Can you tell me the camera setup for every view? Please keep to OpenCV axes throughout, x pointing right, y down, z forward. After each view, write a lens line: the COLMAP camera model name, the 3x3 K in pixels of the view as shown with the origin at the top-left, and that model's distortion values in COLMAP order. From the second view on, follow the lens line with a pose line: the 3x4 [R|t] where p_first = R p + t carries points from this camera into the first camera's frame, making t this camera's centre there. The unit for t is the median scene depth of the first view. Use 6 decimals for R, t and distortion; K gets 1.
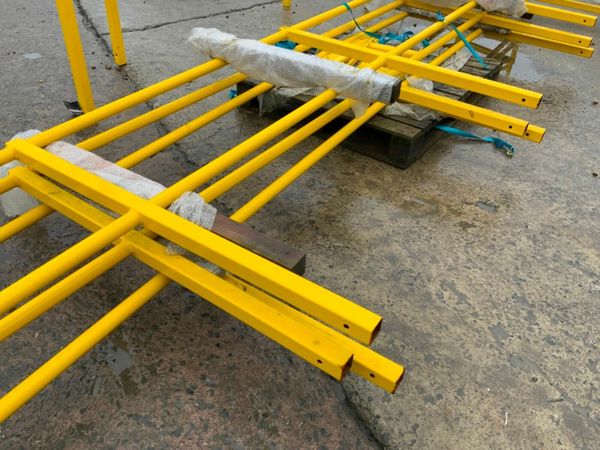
lens RADIAL K [[495.9, 0, 300.0], [0, 495.9, 225.0], [0, 0, 1]] dist [0.075865, -0.147182]
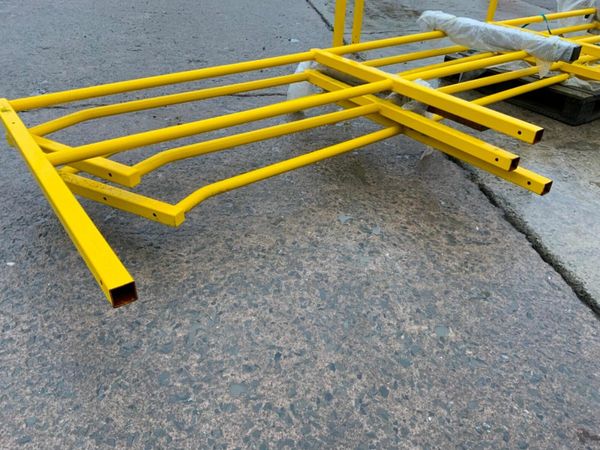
lens RADIAL K [[495.9, 0, 300.0], [0, 495.9, 225.0], [0, 0, 1]] dist [0.075865, -0.147182]
pose [[0.939046, 0.177502, -0.294424, -0.023192], [-0.208343, 0.975047, -0.076663, 0.389575], [0.273470, 0.133331, 0.952595, -0.366170]]
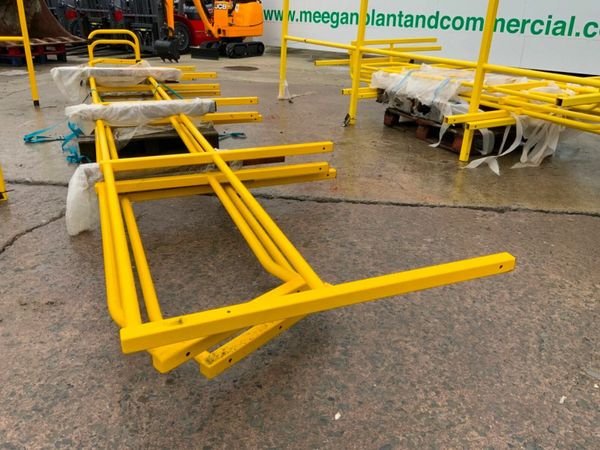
lens RADIAL K [[495.9, 0, 300.0], [0, 495.9, 225.0], [0, 0, 1]] dist [0.075865, -0.147182]
pose [[0.561997, -0.371259, 0.739139, -1.078763], [0.512709, 0.857587, 0.040920, 0.193822], [-0.649068, 0.355966, 0.672309, -0.300966]]
